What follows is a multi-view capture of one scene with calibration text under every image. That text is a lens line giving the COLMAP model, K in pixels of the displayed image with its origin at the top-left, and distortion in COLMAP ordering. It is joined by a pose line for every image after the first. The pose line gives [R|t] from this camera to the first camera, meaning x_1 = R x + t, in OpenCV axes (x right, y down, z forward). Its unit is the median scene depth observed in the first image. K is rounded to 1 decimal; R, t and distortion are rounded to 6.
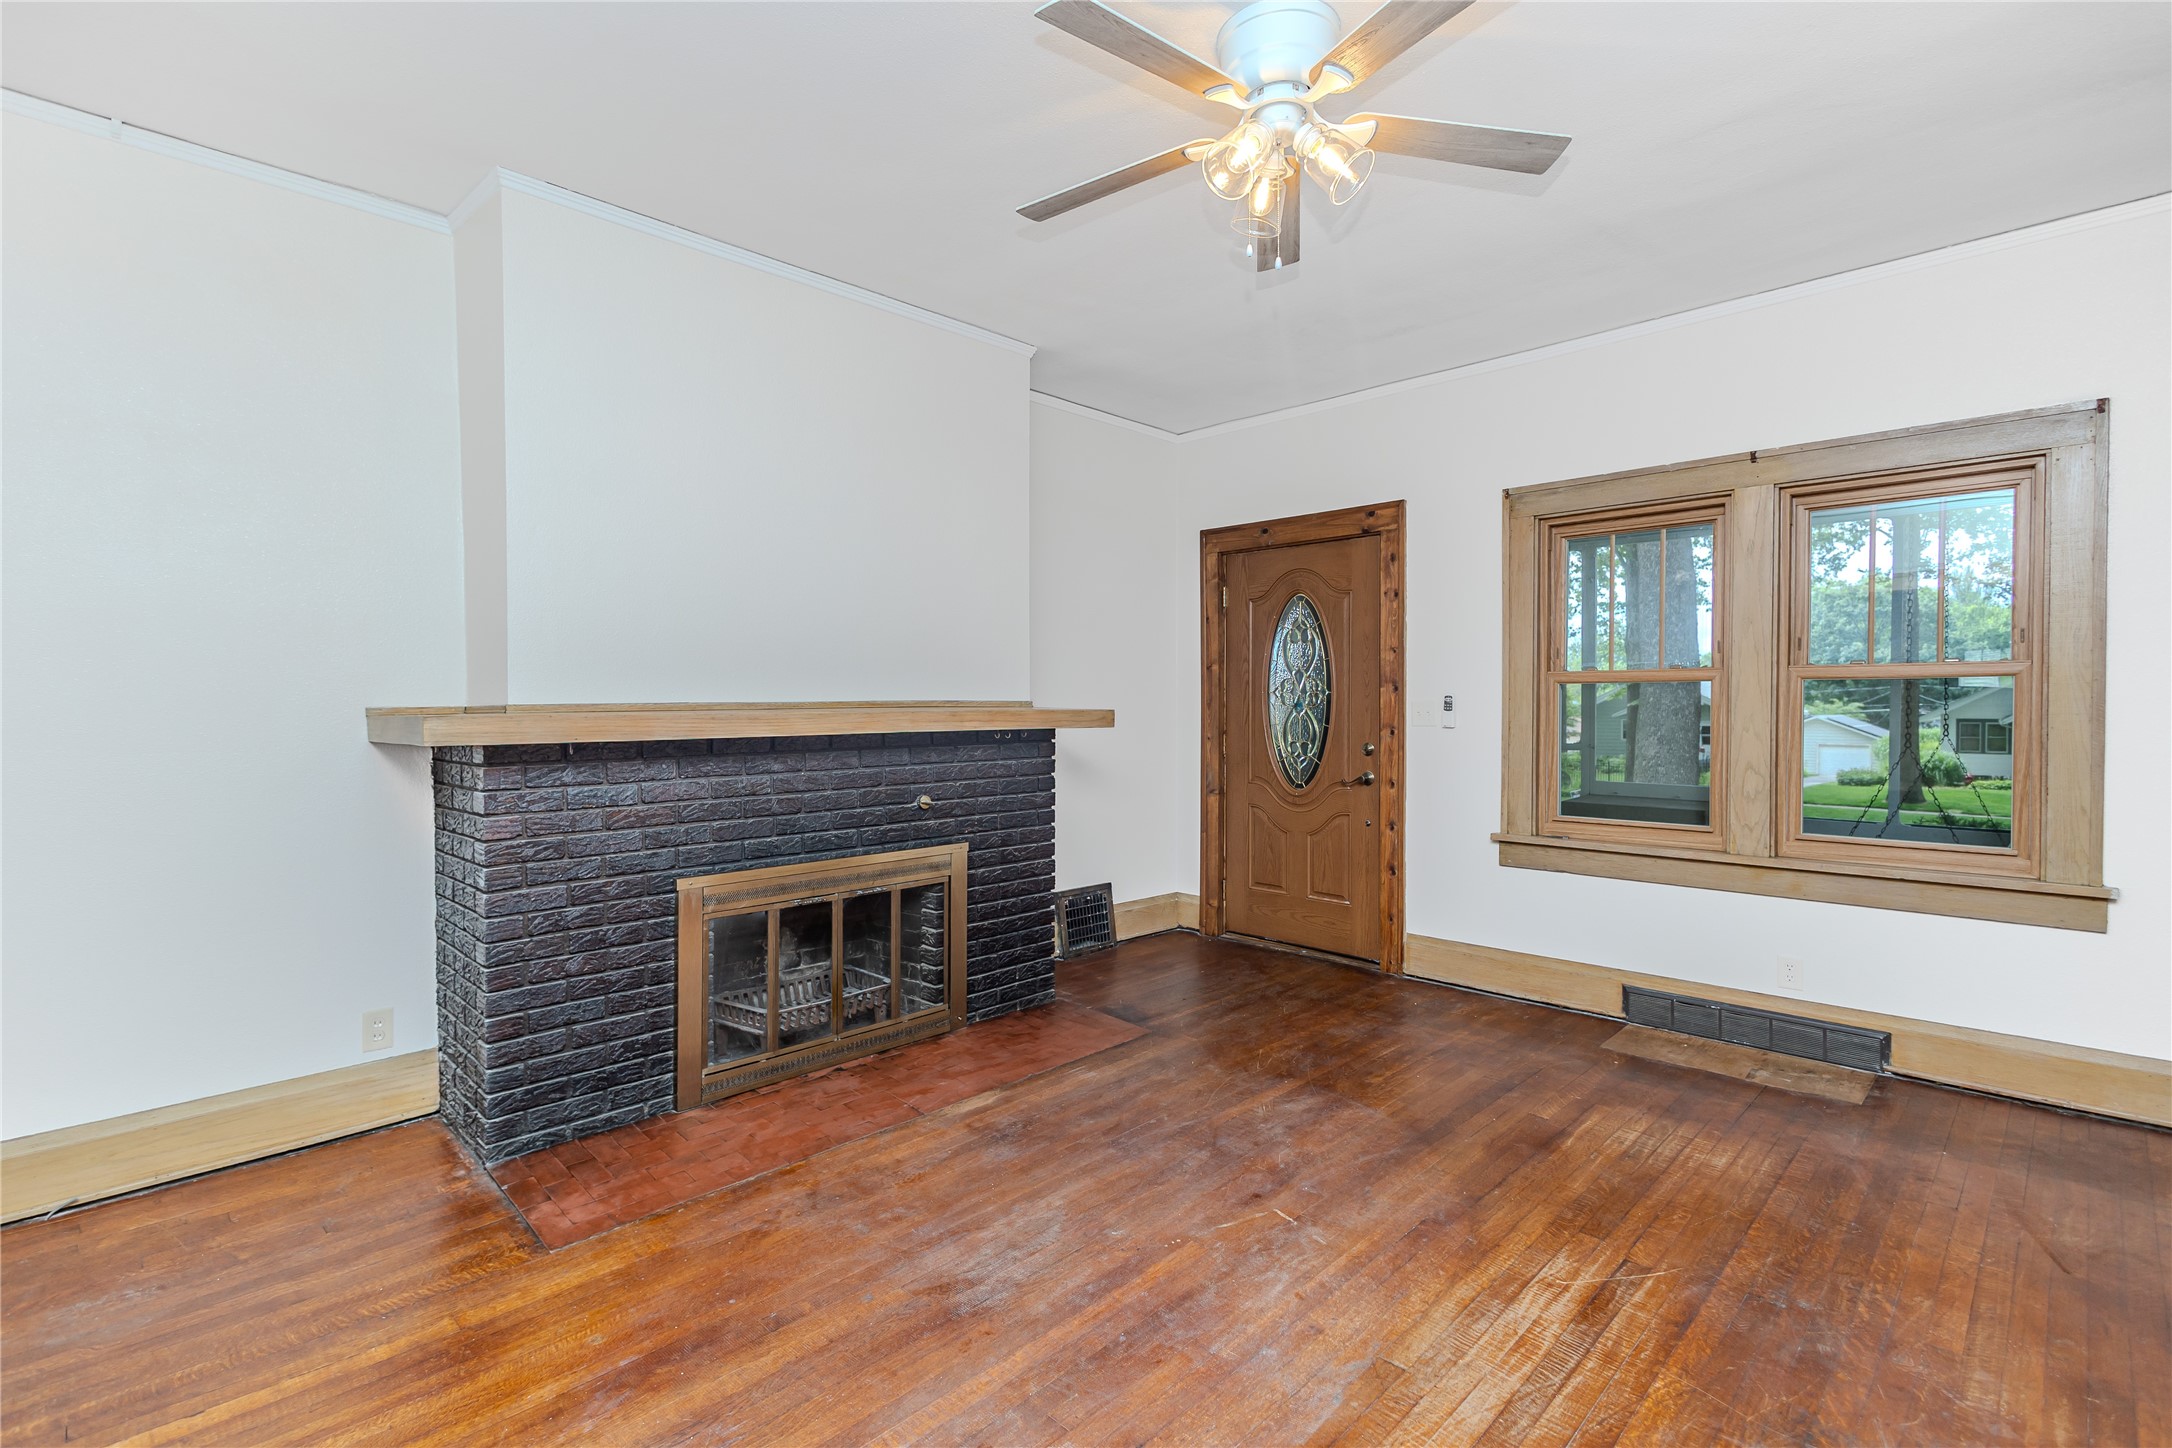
lens RADIAL K [[1008.4, 0, 1078.8], [0, 1008.4, 709.7], [0, 0, 1]] dist [0.019968, -0.004643]
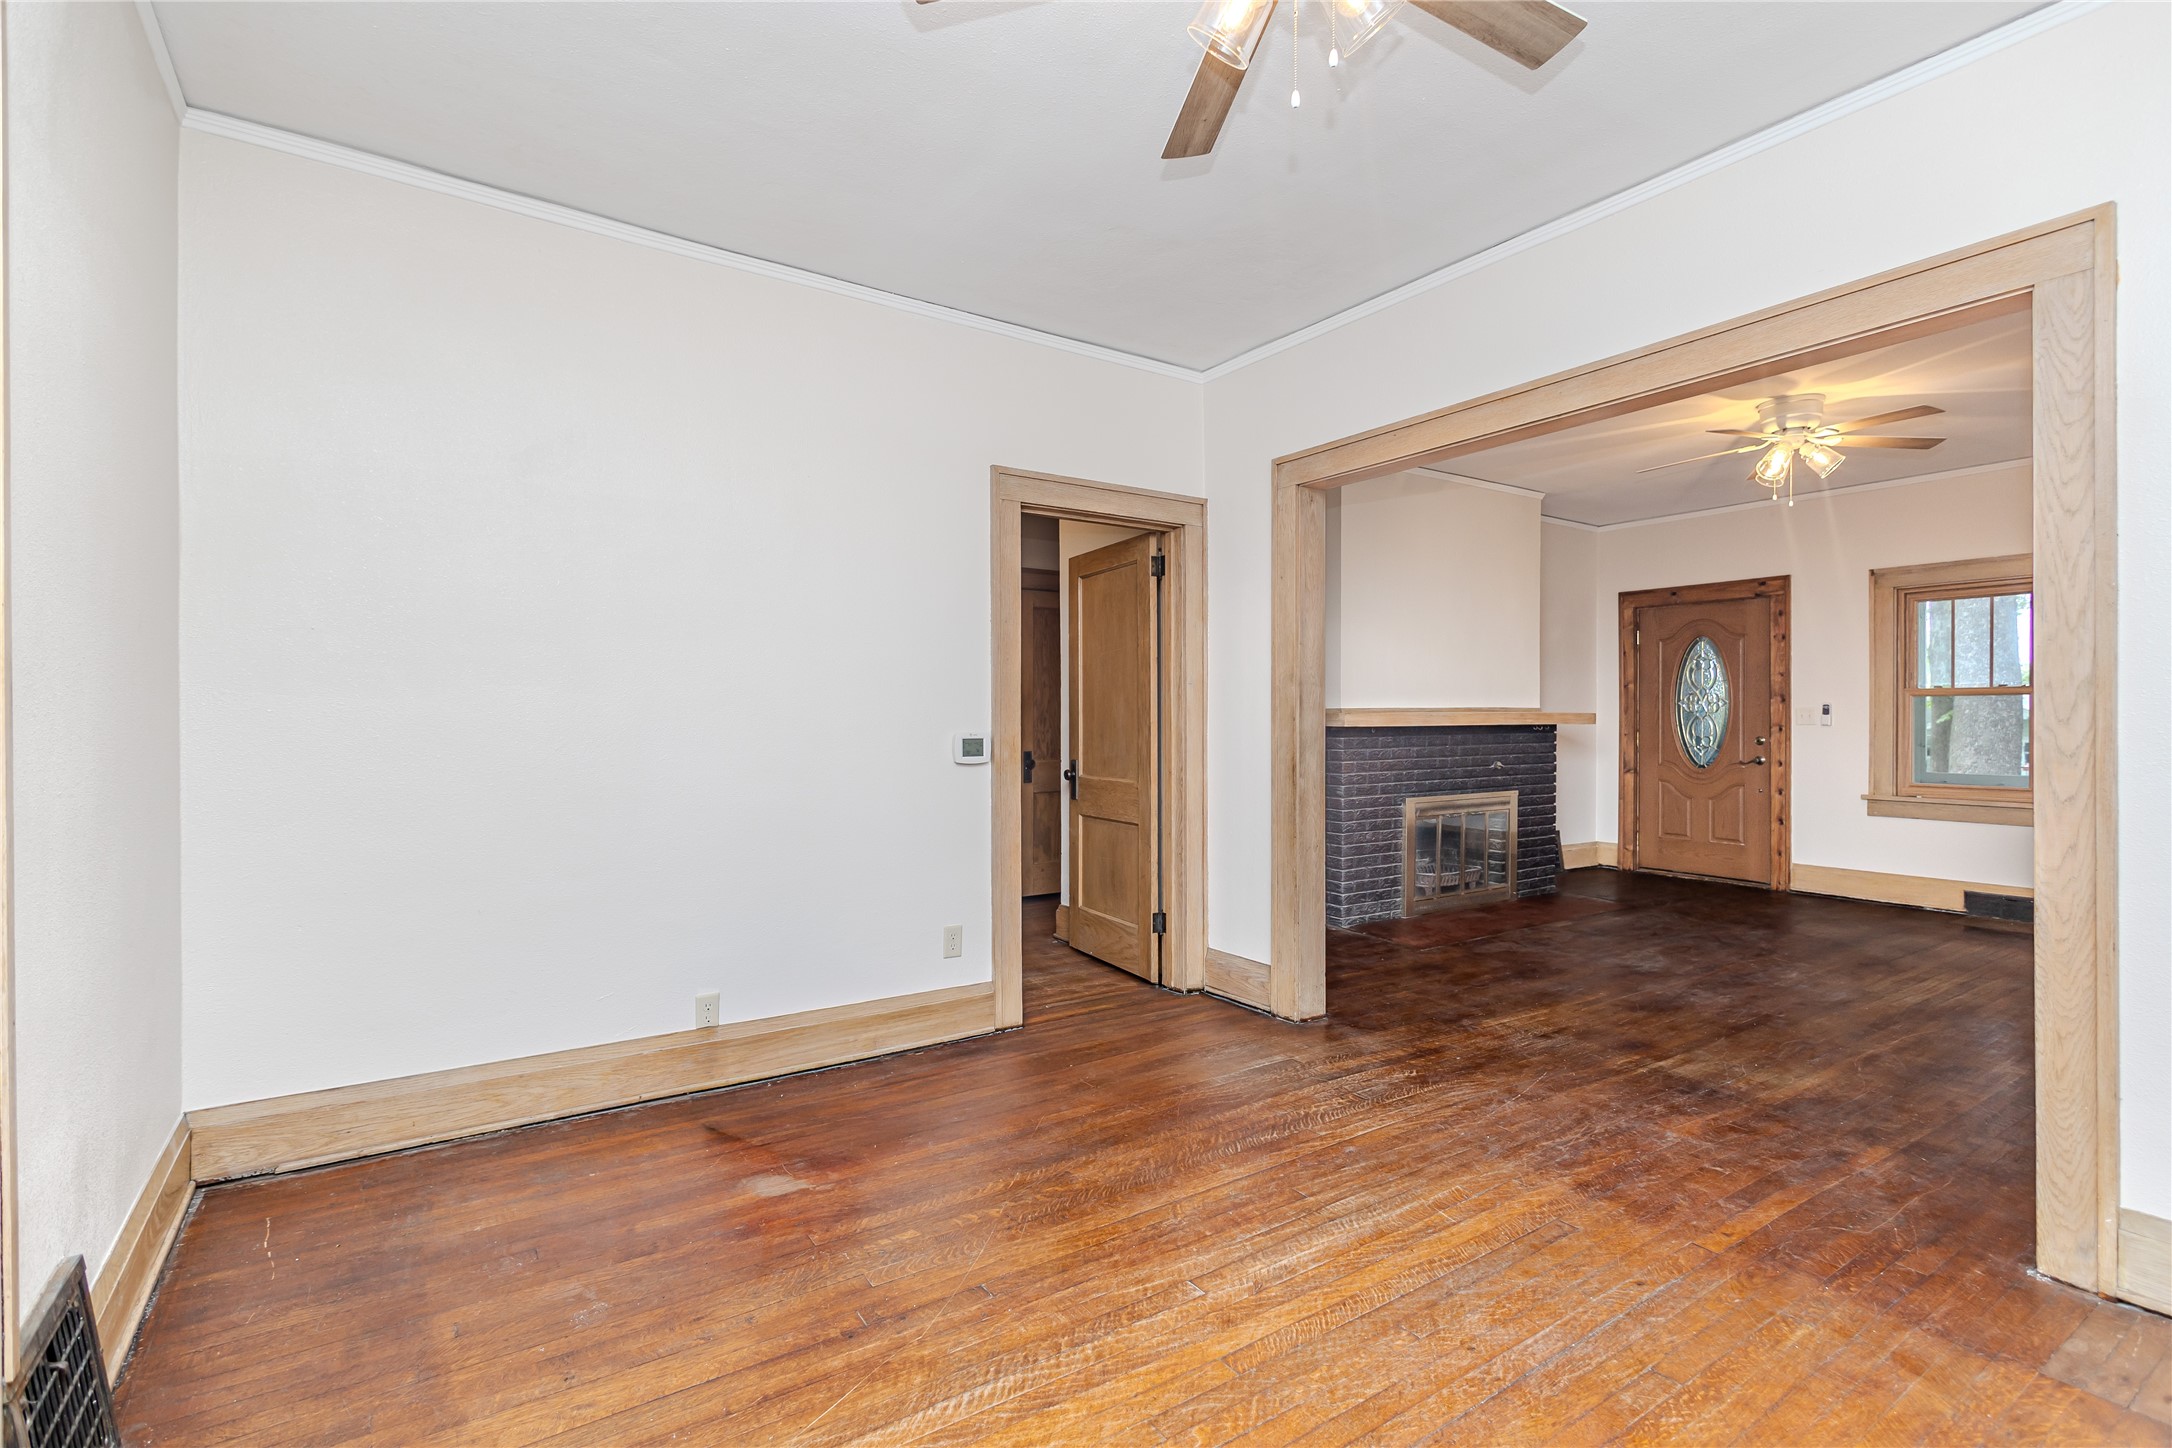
lens RADIAL K [[1008.4, 0, 1078.4], [0, 1008.4, 713.0], [0, 0, 1]] dist [0.019968, -0.004643]
pose [[0.980582, -0.000785, -0.196108, -0.450828], [-0.001335, 0.999942, -0.010677, 0.017300], [0.196105, 0.010731, 0.980524, -0.743090]]
